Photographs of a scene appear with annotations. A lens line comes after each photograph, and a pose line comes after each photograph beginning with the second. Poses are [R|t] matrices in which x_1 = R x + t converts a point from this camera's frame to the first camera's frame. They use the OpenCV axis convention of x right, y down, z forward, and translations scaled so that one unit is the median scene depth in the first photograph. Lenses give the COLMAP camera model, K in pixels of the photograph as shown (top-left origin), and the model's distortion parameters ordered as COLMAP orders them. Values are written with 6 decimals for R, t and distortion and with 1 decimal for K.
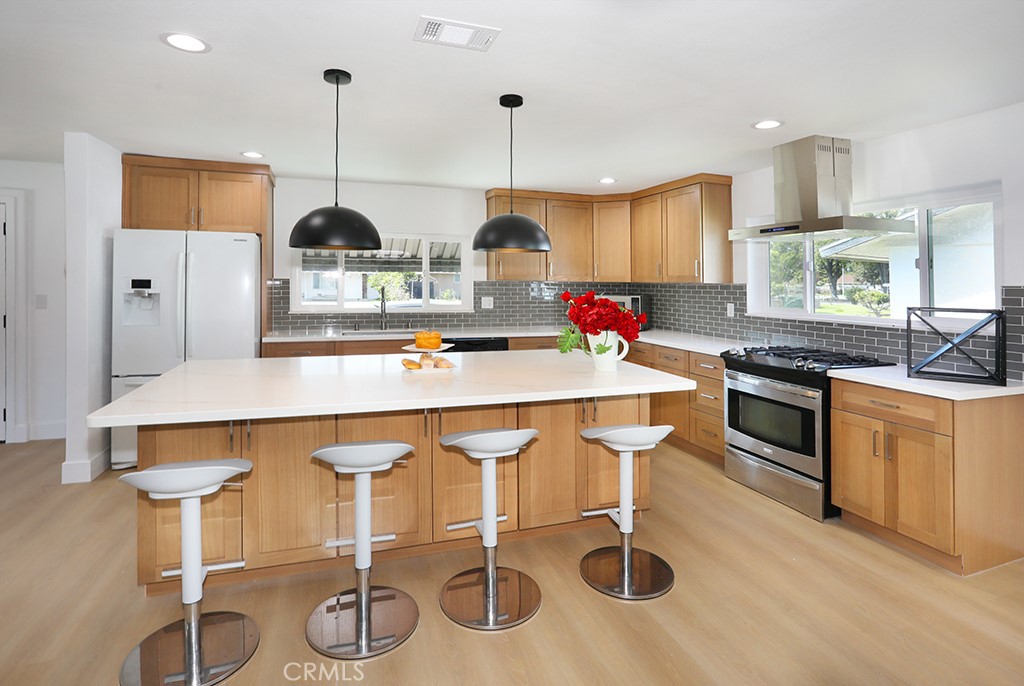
lens RADIAL K [[522.6, 0, 515.6], [0, 522.6, 277.9], [0, 0, 1]] dist [-0.002759, 0.000036]
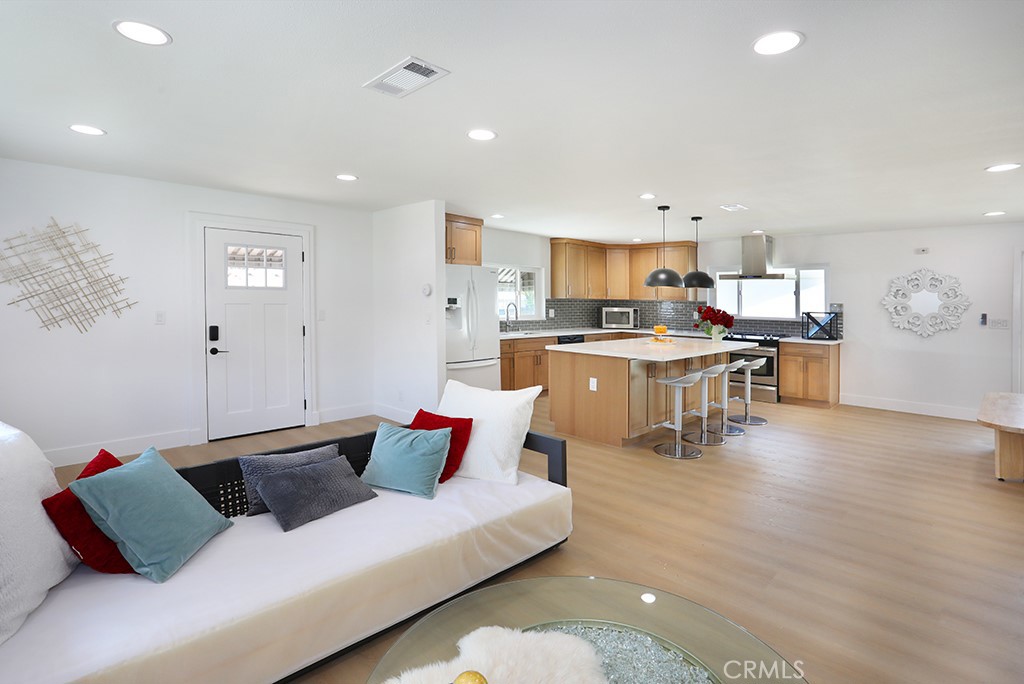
lens RADIAL K [[523.2, 0, 547.1], [0, 523.2, 294.2], [0, 0, 1]] dist [0.003860, 0.000195]
pose [[0.866644, 0.007572, 0.498870, -1.019084], [-0.011051, 0.999931, 0.004021, -0.015410], [-0.498805, -0.008997, 0.866668, -0.358861]]
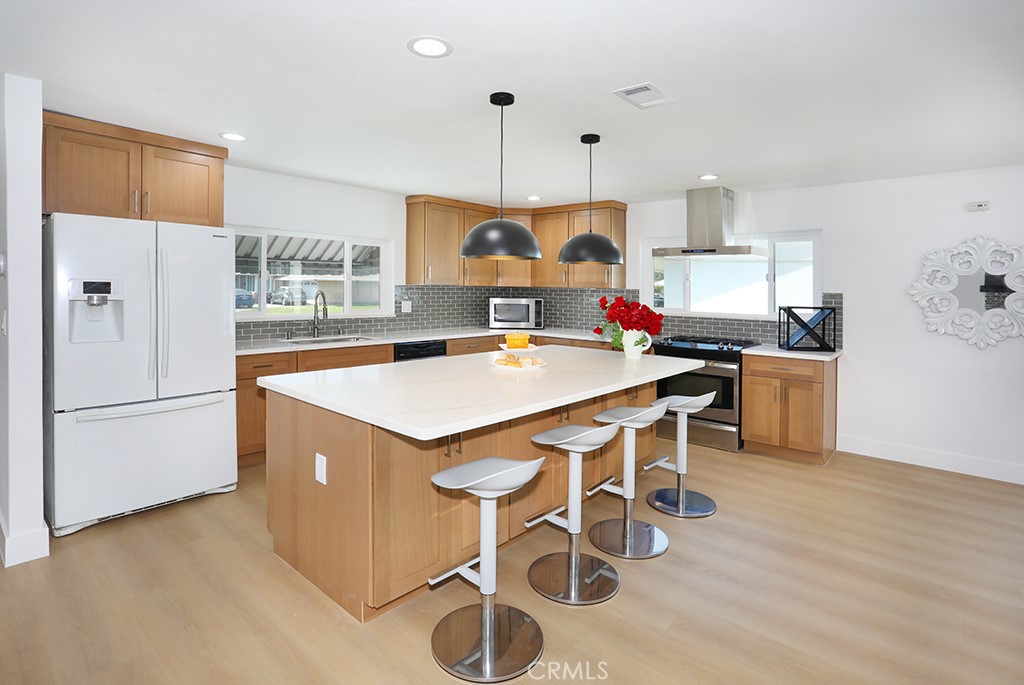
lens RADIAL K [[527.4, 0, 517.0], [0, 527.4, 289.6], [0, 0, 1]] dist [-0.002883, 0.000670]
pose [[0.866866, 0.002701, 0.498534, -0.471953], [-0.012262, 0.999798, 0.015904, -0.004665], [-0.498390, -0.019899, 0.866724, 0.022572]]
